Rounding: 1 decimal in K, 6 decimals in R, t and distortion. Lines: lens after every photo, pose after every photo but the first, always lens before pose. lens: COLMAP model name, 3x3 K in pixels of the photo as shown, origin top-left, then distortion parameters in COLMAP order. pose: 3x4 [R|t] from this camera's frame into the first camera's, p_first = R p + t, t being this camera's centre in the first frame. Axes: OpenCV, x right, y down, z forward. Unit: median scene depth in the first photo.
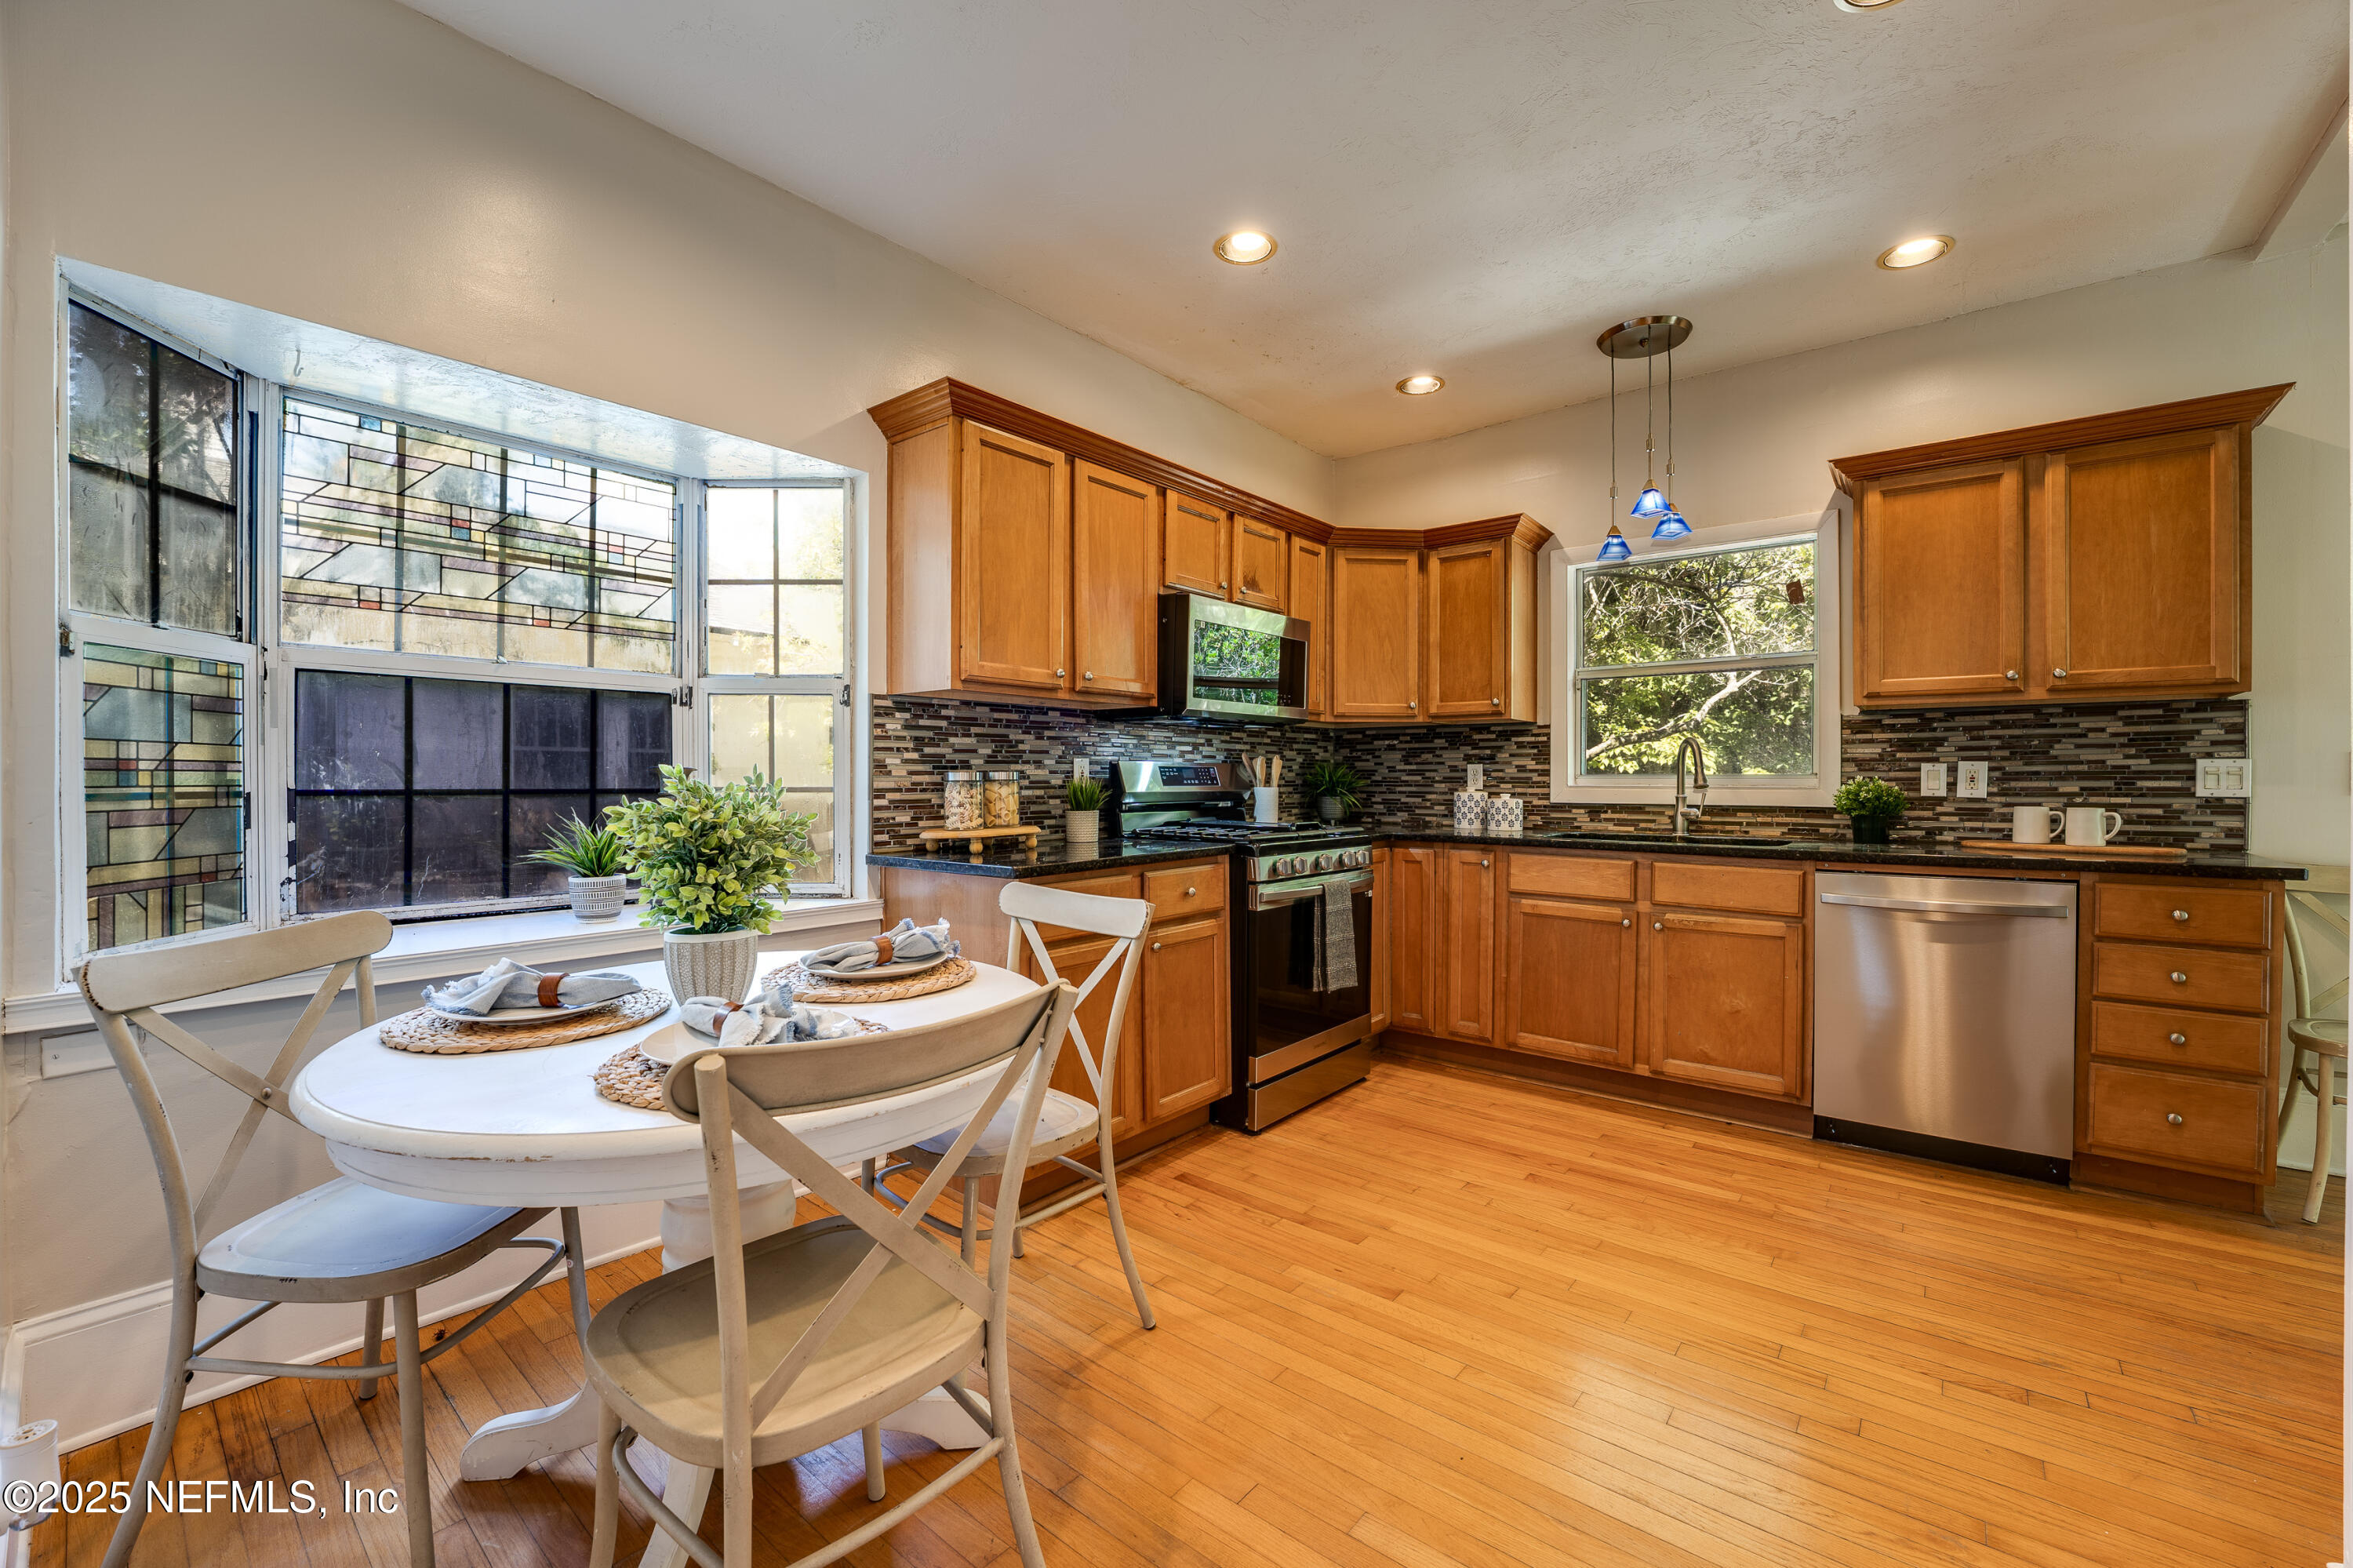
lens RADIAL K [[962.8, 0, 1176.5], [0, 962.8, 784.0], [0, 0, 1]] dist [-0.022670, 0.000031]
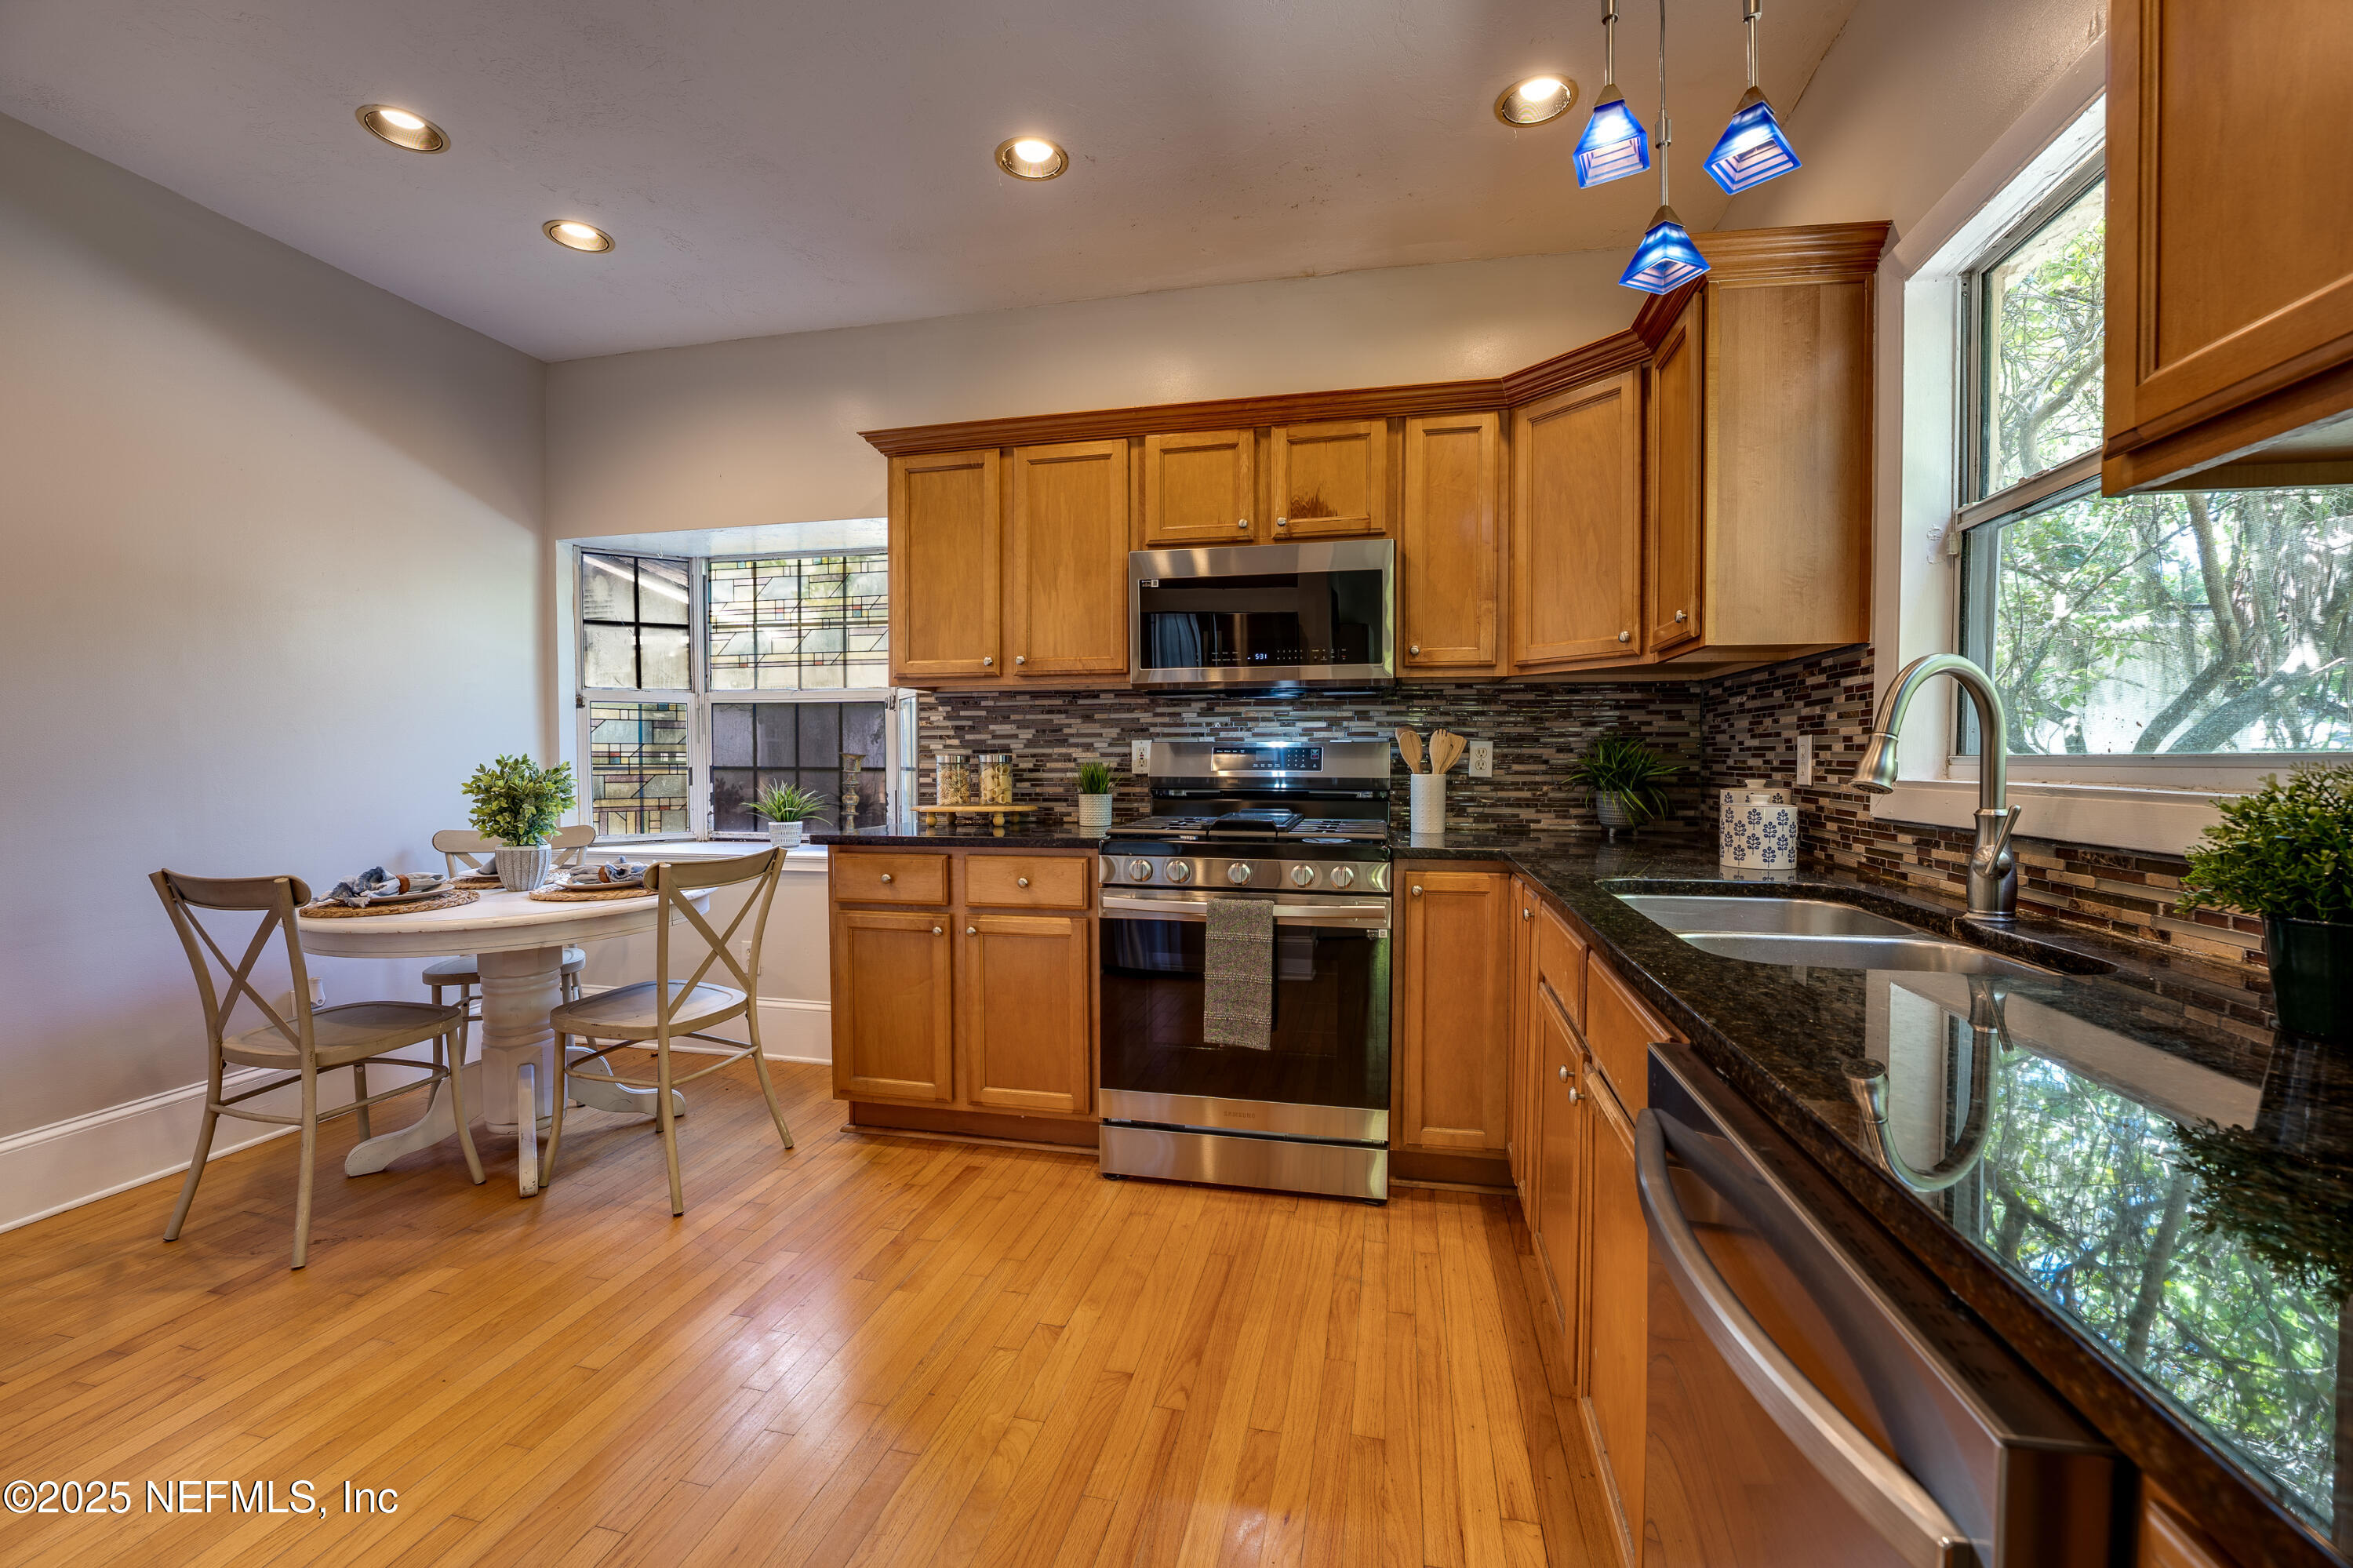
lens RADIAL K [[962.8, 0, 1176.5], [0, 962.8, 784.0], [0, 0, 1]] dist [-0.022670, 0.000031]
pose [[0.451328, 0.024055, -0.892034, 0.911709], [-0.006474, 0.999699, 0.023683, -0.007256], [0.892335, -0.004913, 0.451348, 0.706278]]
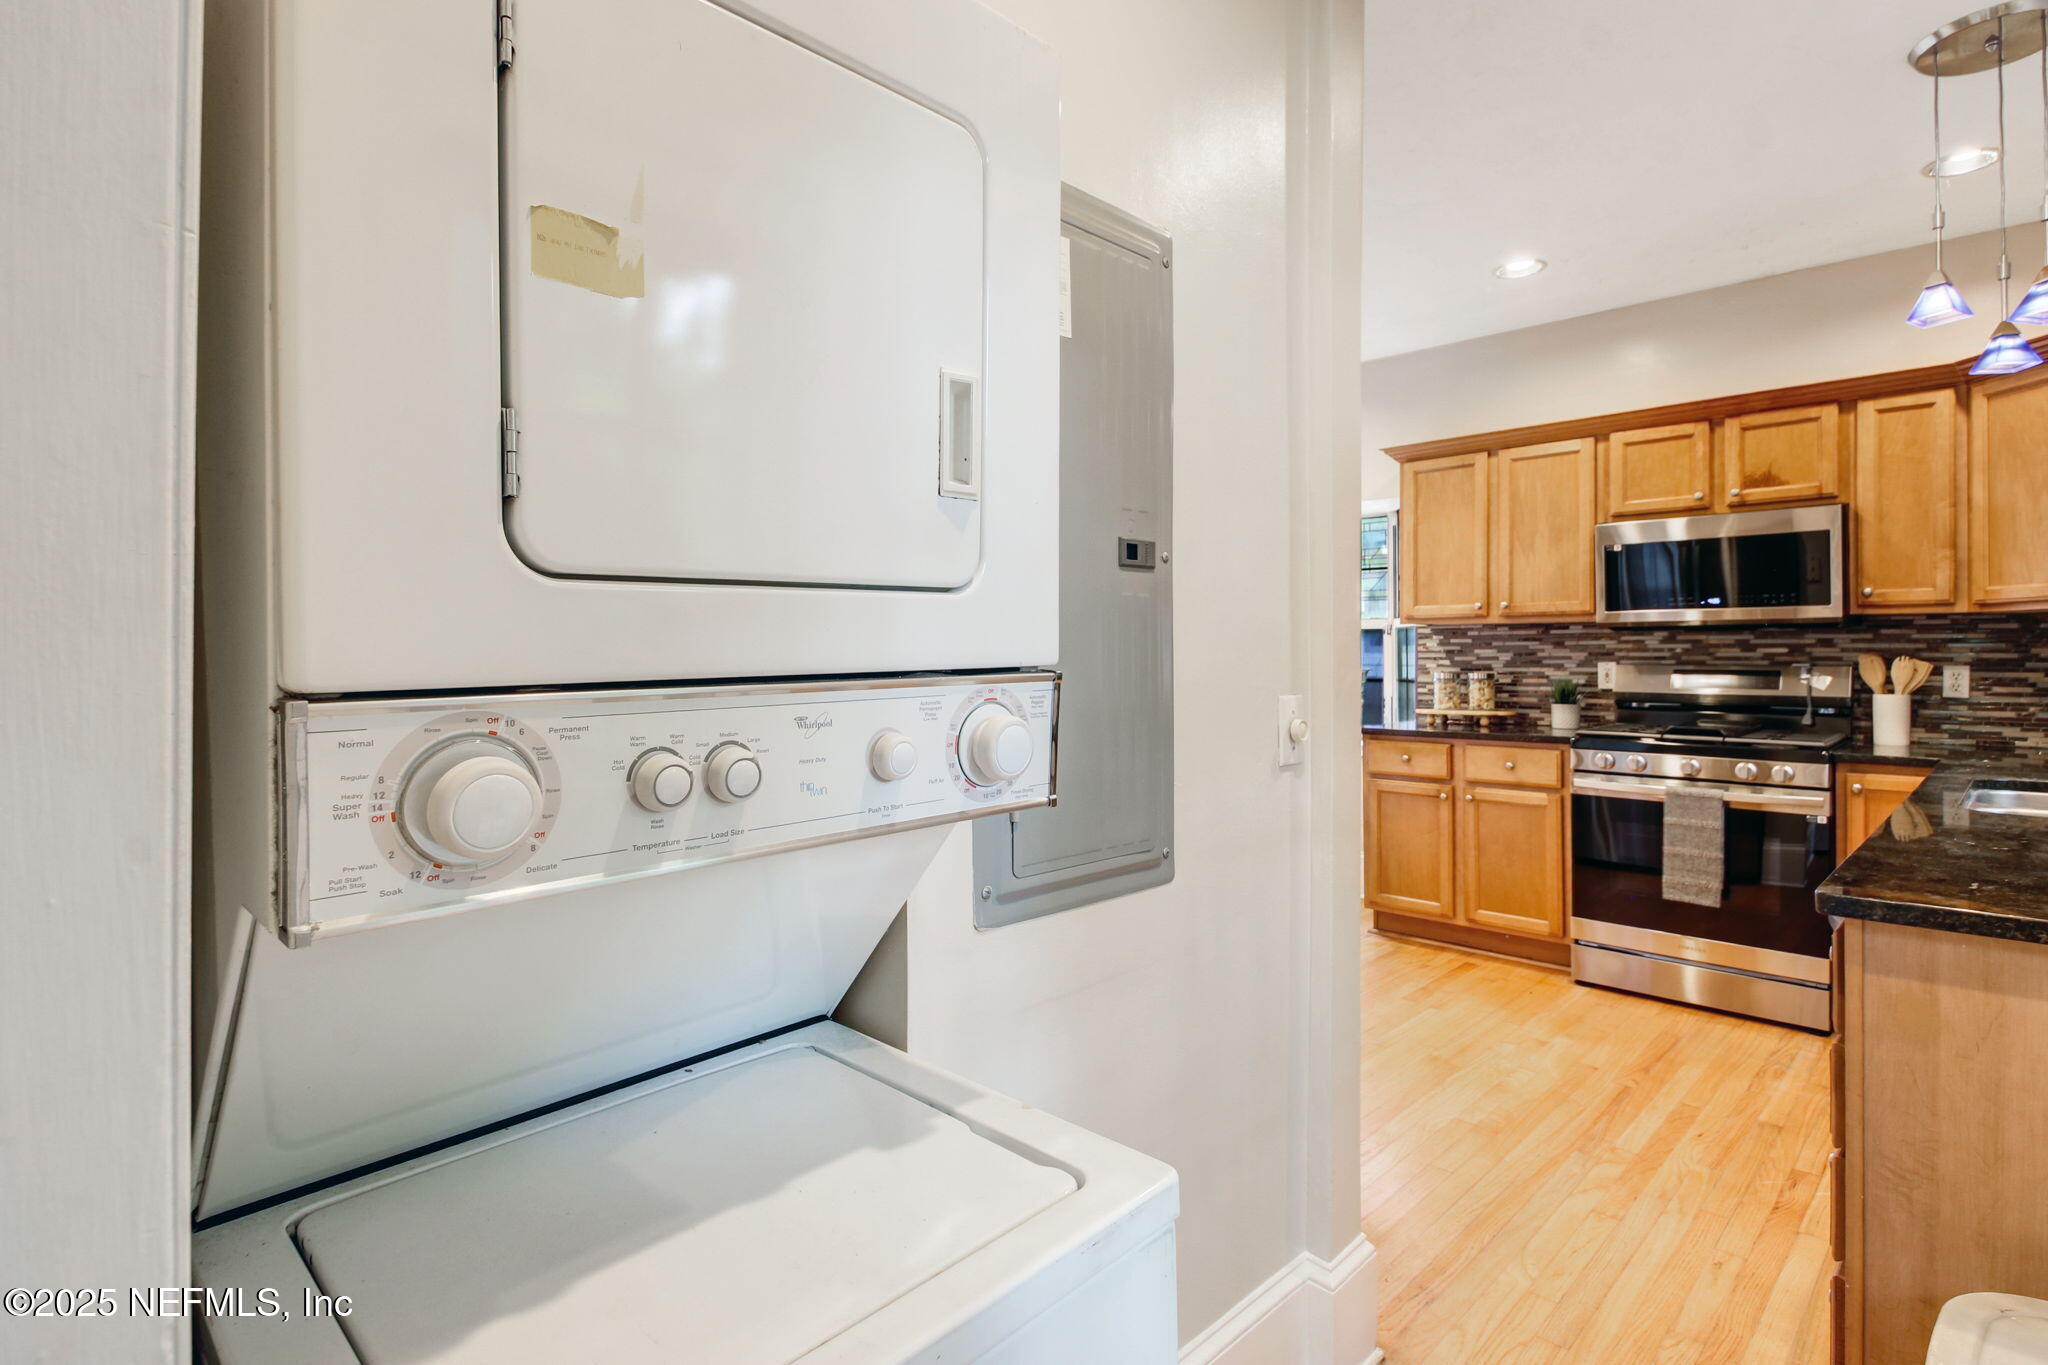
lens RADIAL K [[1014.9, 0, 1023.7], [0, 1014.9, 654.0], [0, 0, 1]] dist [0.026840, -0.021631]
pose [[-0.093965, -0.001024, -0.995575, 1.474974], [-0.006186, 0.999981, -0.000444, -0.037806], [0.995556, 0.006117, -0.093970, 0.459982]]
